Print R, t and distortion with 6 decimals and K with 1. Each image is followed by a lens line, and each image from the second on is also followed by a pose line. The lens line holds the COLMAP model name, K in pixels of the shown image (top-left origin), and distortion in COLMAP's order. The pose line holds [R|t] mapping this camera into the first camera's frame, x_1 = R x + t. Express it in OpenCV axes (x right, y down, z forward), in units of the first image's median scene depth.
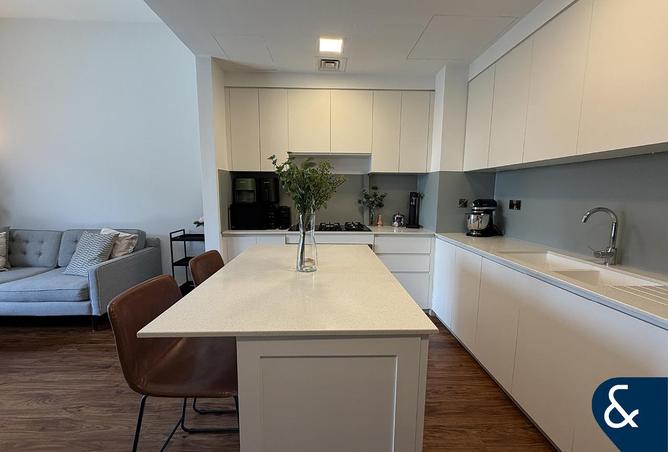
lens RADIAL K [[252.4, 0, 334.0], [0, 252.4, 226.0], [0, 0, 1]] dist [0.000112, 0.000020]
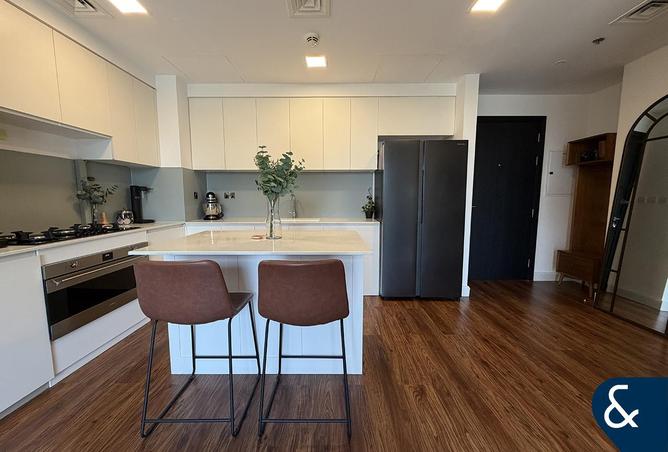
lens RADIAL K [[252.4, 0, 334.0], [0, 252.4, 226.0], [0, 0, 1]] dist [0.000112, 0.000020]
pose [[0.035589, -0.126138, 0.991374, -0.706569], [0.119132, 0.985464, 0.121110, -0.012045], [-0.992240, 0.113794, 0.050099, 0.281425]]
